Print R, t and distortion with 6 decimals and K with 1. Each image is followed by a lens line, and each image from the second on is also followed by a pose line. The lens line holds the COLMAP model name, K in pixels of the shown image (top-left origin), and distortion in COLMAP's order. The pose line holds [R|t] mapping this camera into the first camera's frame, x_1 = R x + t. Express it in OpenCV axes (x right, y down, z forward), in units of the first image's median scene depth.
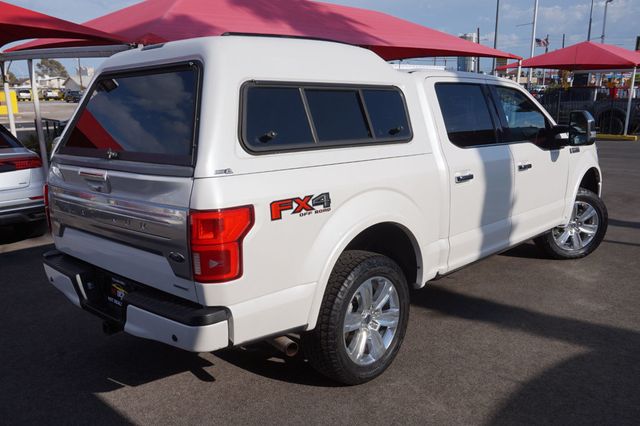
lens RADIAL K [[545.9, 0, 320.0], [0, 545.9, 213.0], [0, 0, 1]] dist [-0.005539, -0.004054]
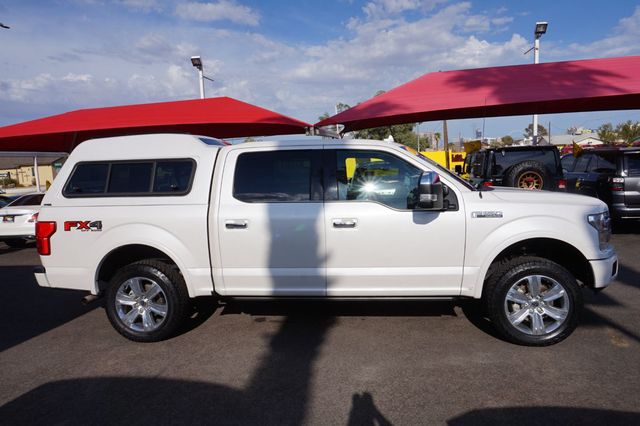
lens RADIAL K [[430.5, 0, 320.0], [0, 430.5, 213.0], [0, 0, 1]] dist [-0.005027, 0.004343]
pose [[0.609515, 0.073099, -0.789398, 1.405706], [-0.127787, 0.991778, -0.006829, -0.130279], [0.782408, 0.105037, 0.613844, 0.608478]]
